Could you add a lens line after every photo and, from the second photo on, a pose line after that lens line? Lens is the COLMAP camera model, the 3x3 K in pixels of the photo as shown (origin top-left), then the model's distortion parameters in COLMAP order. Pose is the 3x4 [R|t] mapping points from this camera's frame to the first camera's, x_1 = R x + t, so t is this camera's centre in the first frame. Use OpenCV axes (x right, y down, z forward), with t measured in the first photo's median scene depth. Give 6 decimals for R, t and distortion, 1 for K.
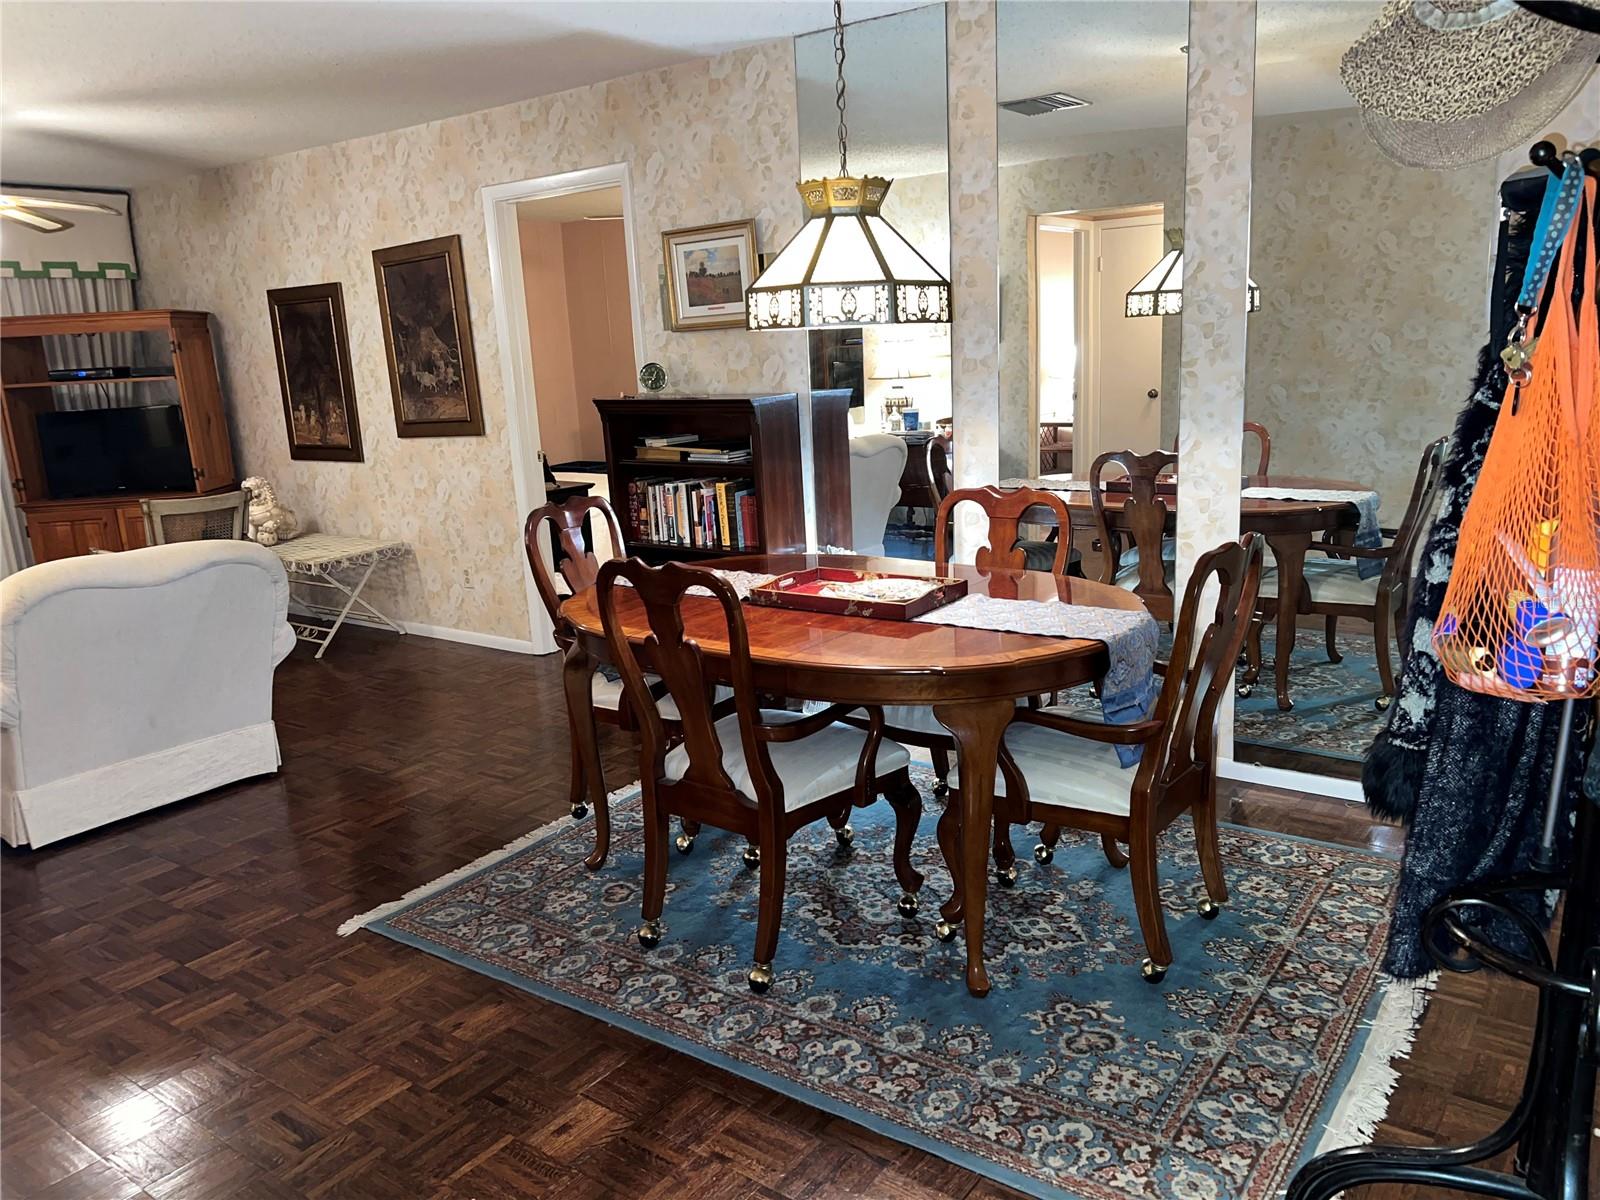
lens RADIAL K [[1206.0, 0, 807.8], [0, 1206.0, 602.9], [0, 0, 1]] dist [0.068380, -0.087978]
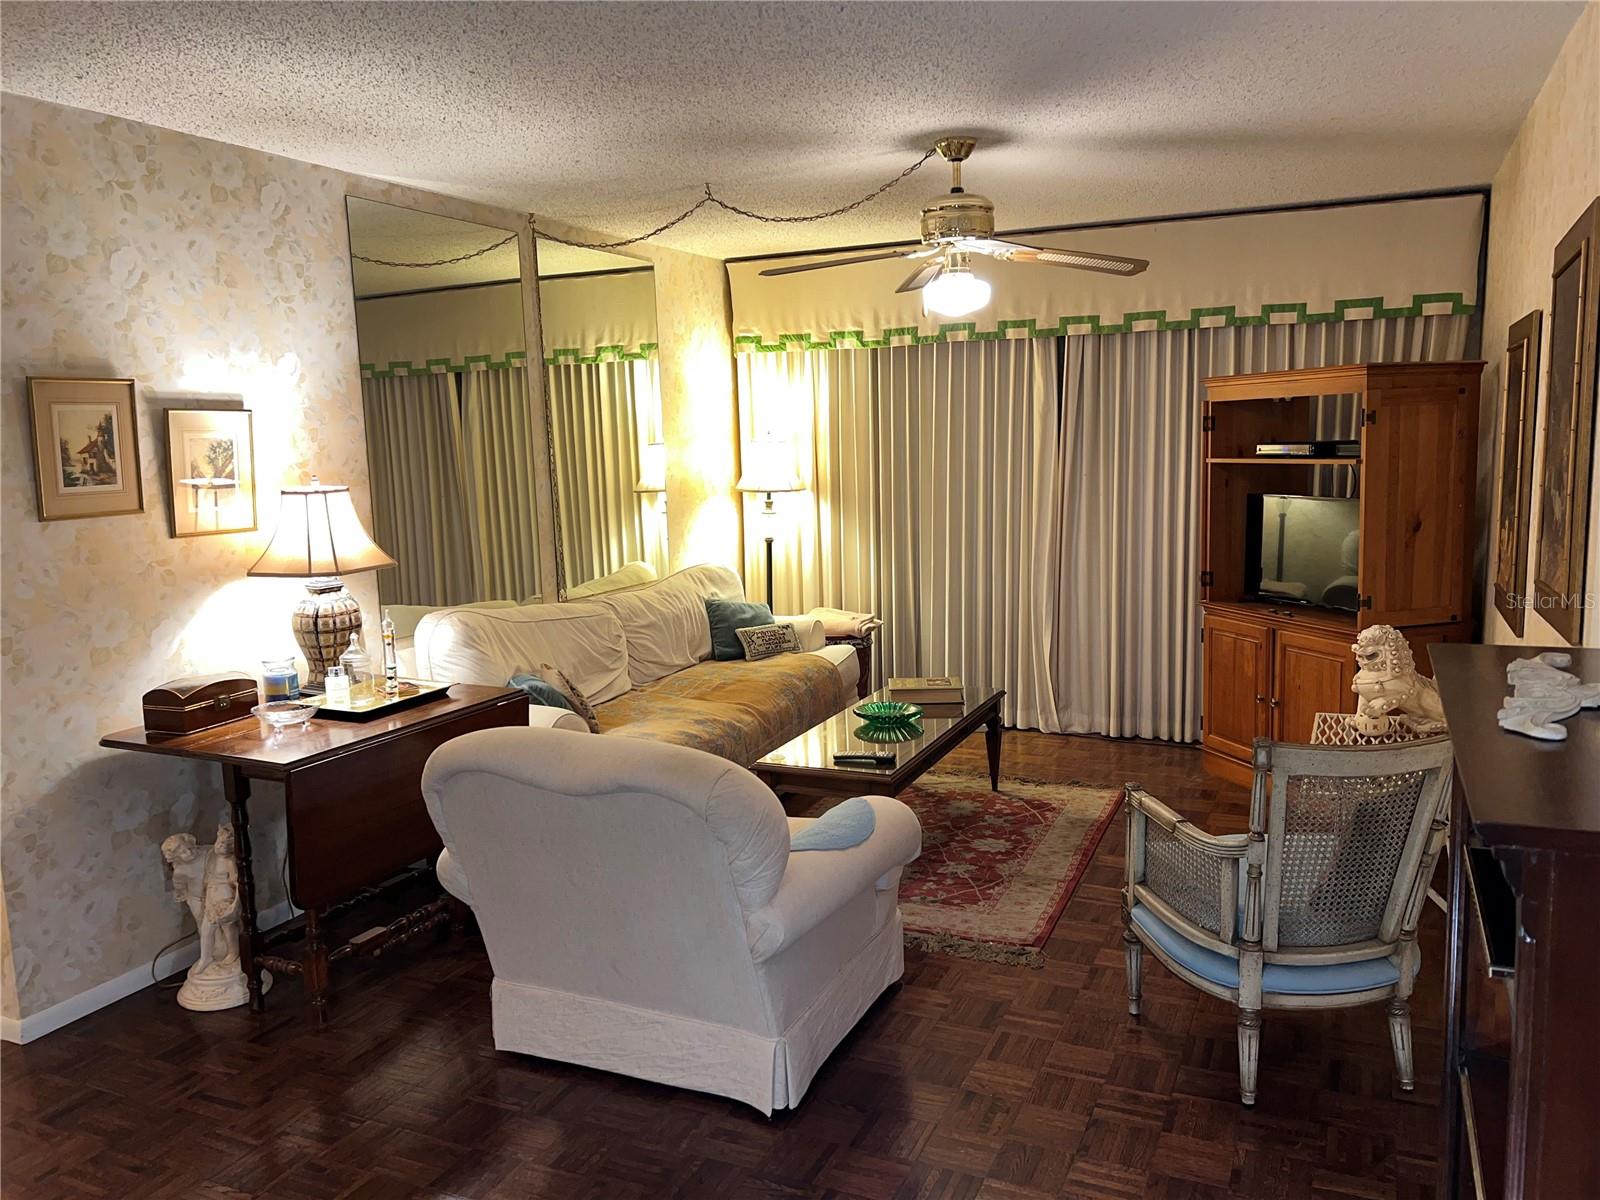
lens RADIAL K [[1209.2, 0, 833.6], [0, 1209.2, 597.3], [0, 0, 1]] dist [0.009978, 0.002540]
pose [[0.215627, 0.170284, -0.961514, 0.184269], [-0.189240, 0.973296, 0.129933, -0.308479], [0.957963, 0.153940, 0.242094, 1.222025]]
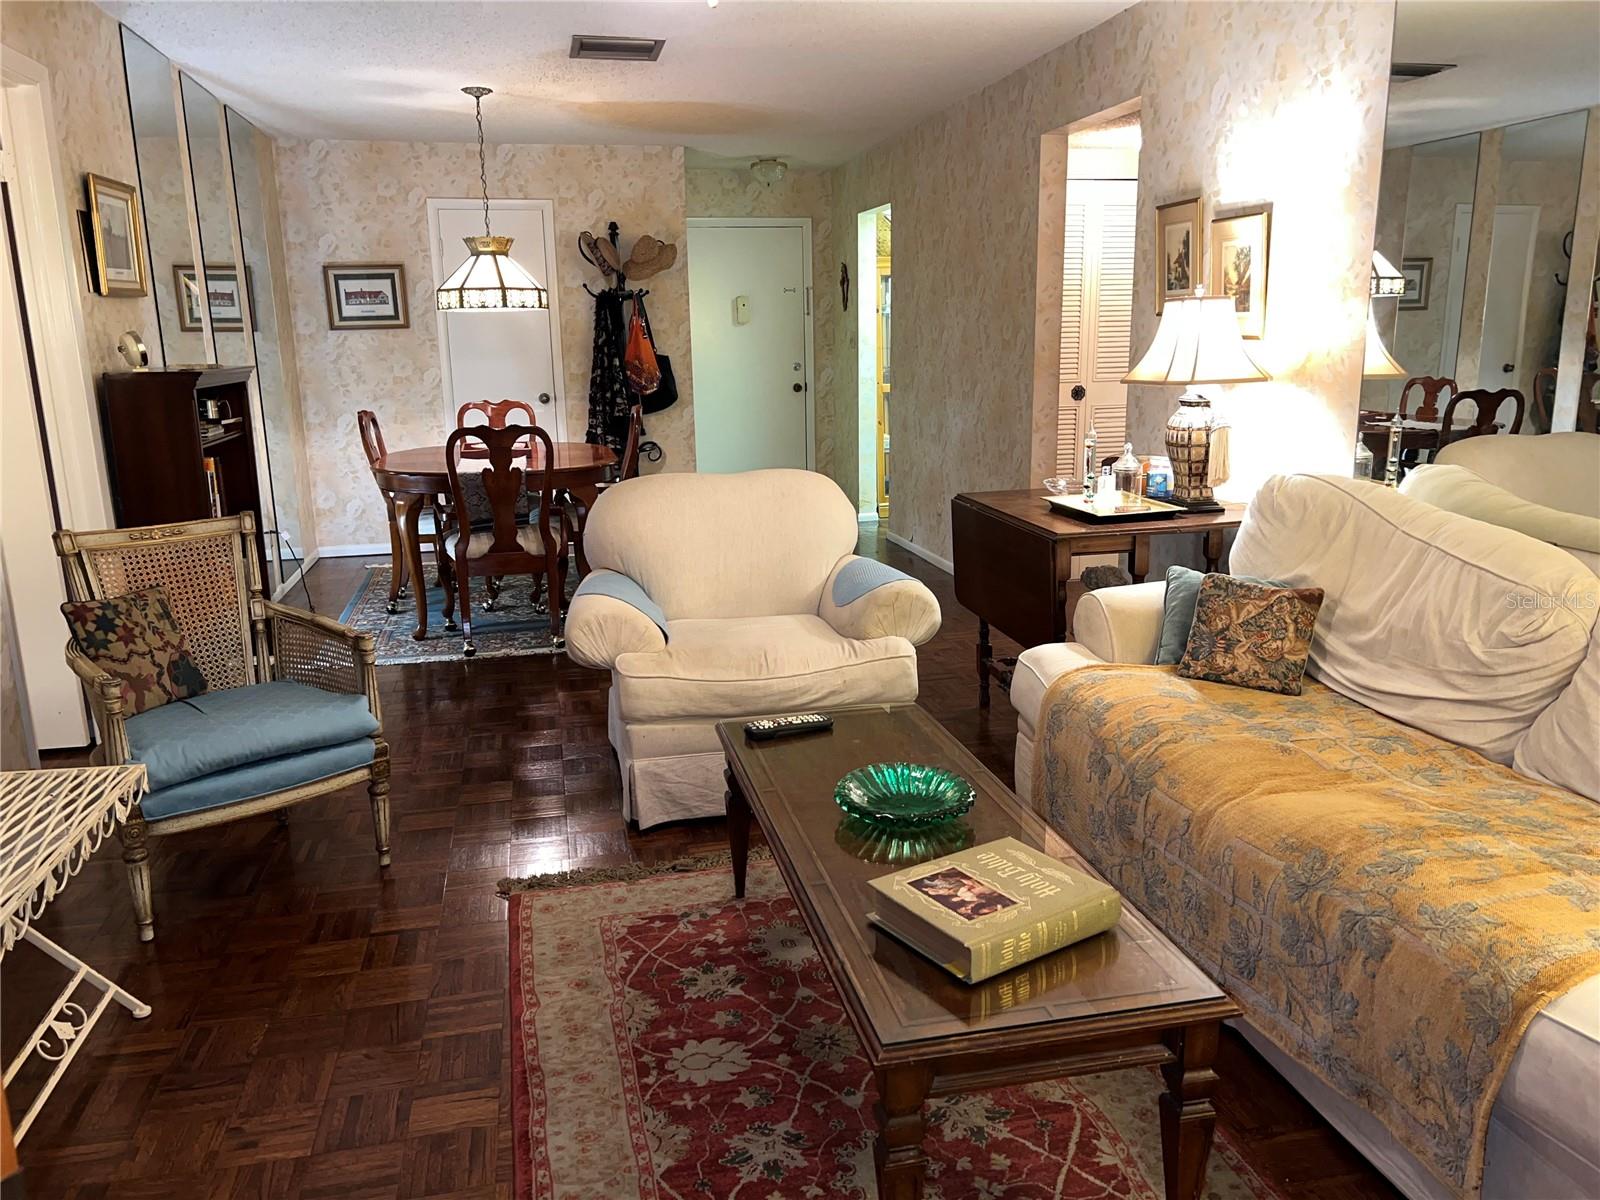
lens RADIAL K [[1206.0, 0, 807.8], [0, 1206.0, 602.9], [0, 0, 1]] dist [0.068380, -0.087978]
pose [[-0.742893, -0.090520, 0.663262, -1.720559], [0.193029, 0.919761, 0.341731, -0.367672], [-0.640976, 0.381898, -0.665810, 2.194281]]
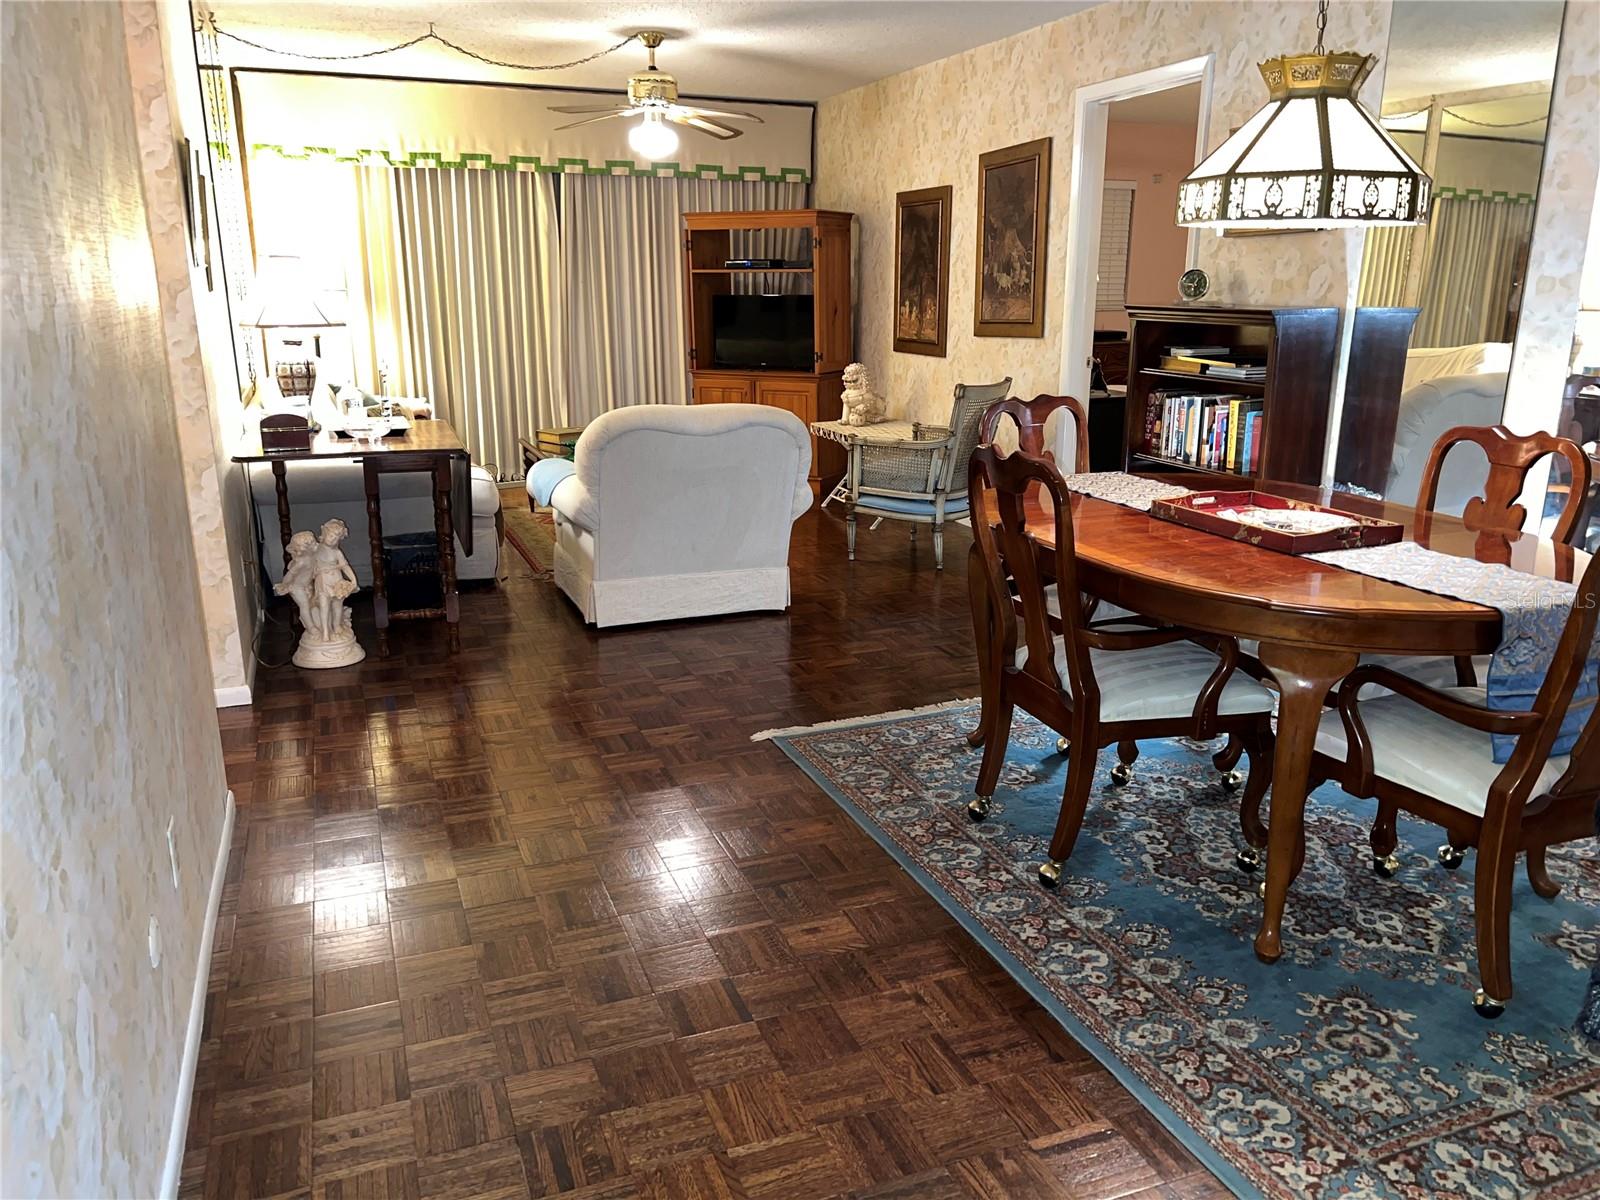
lens RADIAL K [[1208.6, 0, 800.0], [0, 1208.6, 600.0], [0, 0, 1]] dist [0.071477, -0.078075]
pose [[0.842422, 0.185174, -0.506001, 0.235334], [-0.154273, 0.982669, 0.102770, 0.011271], [0.516261, -0.008513, 0.856389, 0.020859]]
